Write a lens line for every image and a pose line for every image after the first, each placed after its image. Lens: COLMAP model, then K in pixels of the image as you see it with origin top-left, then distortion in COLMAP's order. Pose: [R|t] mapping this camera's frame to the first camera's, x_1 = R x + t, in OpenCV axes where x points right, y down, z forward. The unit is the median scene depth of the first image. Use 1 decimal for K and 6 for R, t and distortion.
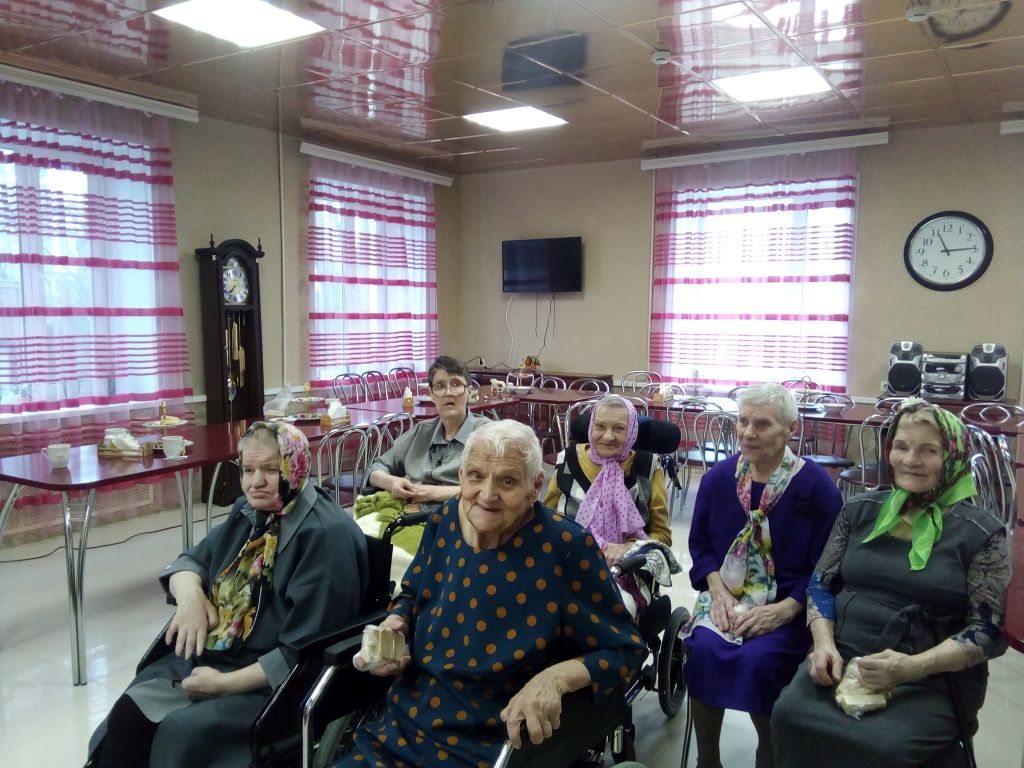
lens RADIAL K [[859.2, 0, 506.1], [0, 859.2, 388.2], [0, 0, 1]] dist [0.012193, -0.003829]
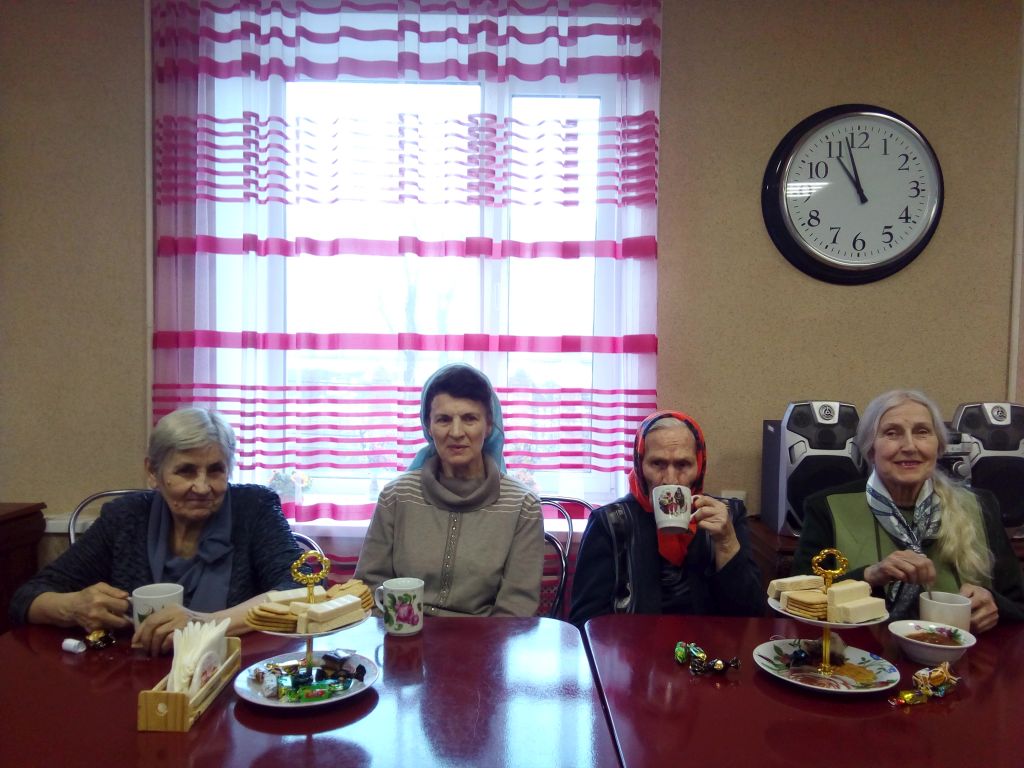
lens RADIAL K [[859.2, 0, 506.4], [0, 859.2, 393.7], [0, 0, 1]] dist [0.012193, -0.003829]
pose [[0.849102, -0.031344, 0.527298, 0.106129], [0.044904, 0.998908, -0.012930, -0.050961], [-0.526317, 0.034657, 0.849582, 0.630546]]
